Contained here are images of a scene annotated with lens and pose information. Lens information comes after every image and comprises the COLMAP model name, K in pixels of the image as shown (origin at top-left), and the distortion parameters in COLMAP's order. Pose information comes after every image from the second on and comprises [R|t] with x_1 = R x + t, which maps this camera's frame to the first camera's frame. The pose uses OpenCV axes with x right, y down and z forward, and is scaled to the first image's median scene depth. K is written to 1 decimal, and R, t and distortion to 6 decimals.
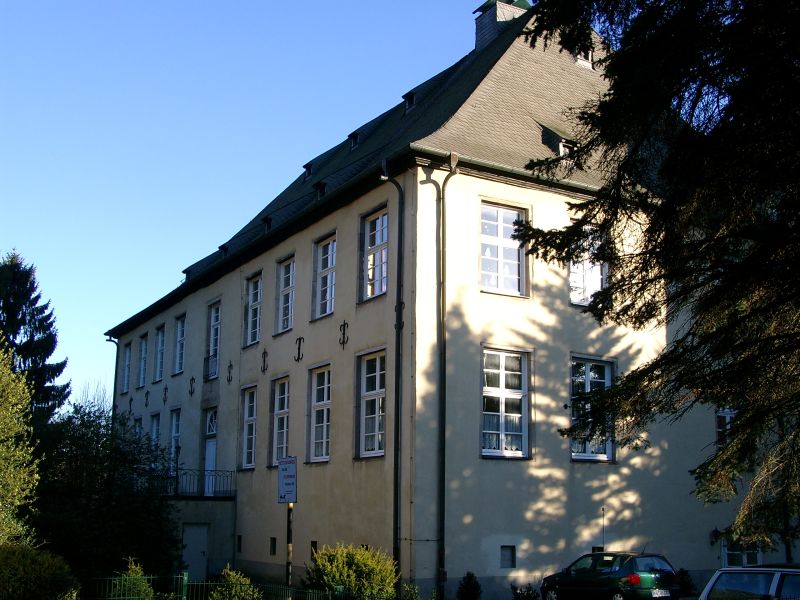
lens RADIAL K [[996.5, 0, 400.1], [0, 996.5, 311.8], [0, 0, 1]] dist [-0.111297, 0.256818]
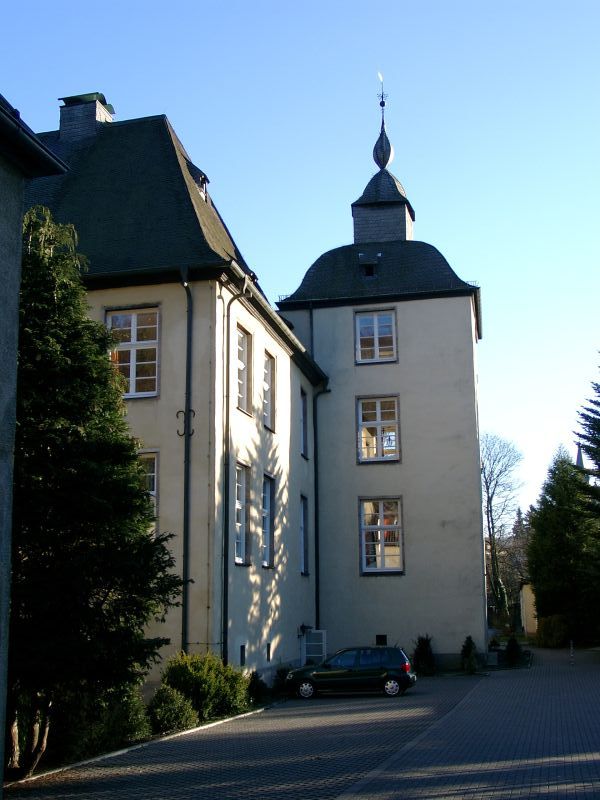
lens RADIAL K [[996.5, 0, 300.0], [0, 996.5, 400.0], [0, 0, 1]] dist [-0.111297, 0.256818]
pose [[0.688001, 0.131942, 0.713614, -0.607624], [-0.128635, 0.989935, -0.059014, 0.024186], [-0.714218, -0.051194, 0.698049, 0.199729]]
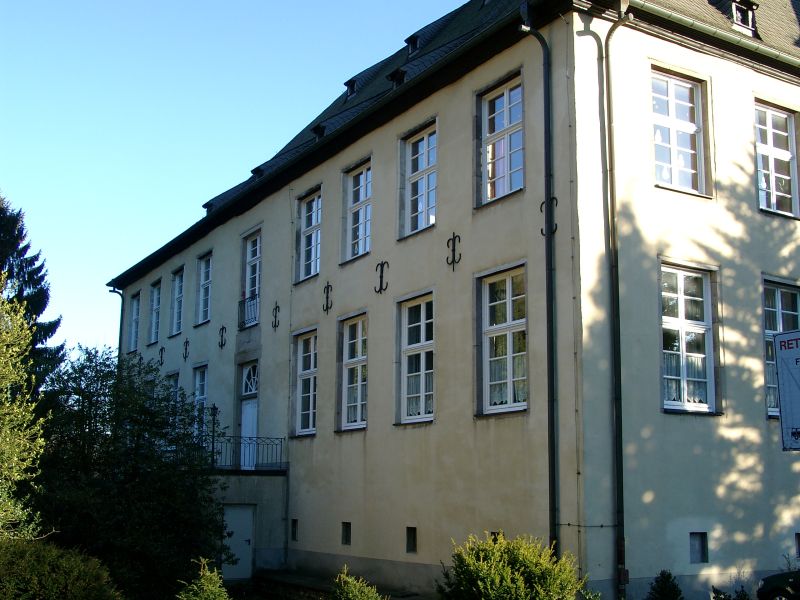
lens RADIAL K [[996.5, 0, 400.1], [0, 996.5, 311.8], [0, 0, 1]] dist [-0.111297, 0.256818]
pose [[0.999846, 0.001160, 0.017494, -0.114157], [-0.001511, 0.999797, 0.020075, 0.055330], [-0.017467, -0.020099, 0.999645, 0.262580]]
